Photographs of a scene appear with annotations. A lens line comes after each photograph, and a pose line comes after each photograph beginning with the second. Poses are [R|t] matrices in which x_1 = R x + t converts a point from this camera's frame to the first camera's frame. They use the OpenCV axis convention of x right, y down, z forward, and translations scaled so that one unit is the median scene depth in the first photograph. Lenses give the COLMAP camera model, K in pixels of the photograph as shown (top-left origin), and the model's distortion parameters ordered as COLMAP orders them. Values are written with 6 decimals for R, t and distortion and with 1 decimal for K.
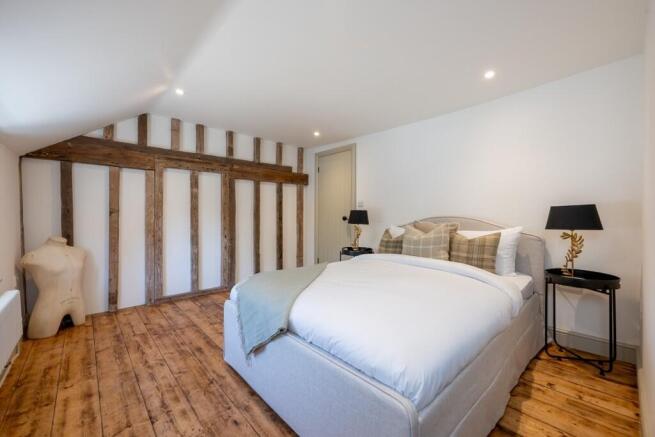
lens RADIAL K [[259.2, 0, 327.5], [0, 259.2, 218.5], [0, 0, 1]] dist [-0.000827, -0.000028]
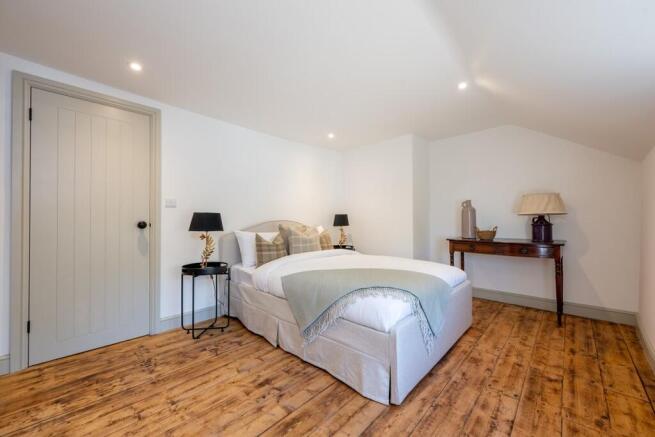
lens RADIAL K [[264.4, 0, 327.5], [0, 264.4, 218.5], [0, 0, 1]] dist [-0.000356, -0.000061]
pose [[-0.076884, 0.006774, 0.997017, -1.131037], [0.020960, 0.999767, -0.005177, -0.008746], [-0.996820, 0.020499, -0.077008, 1.220501]]
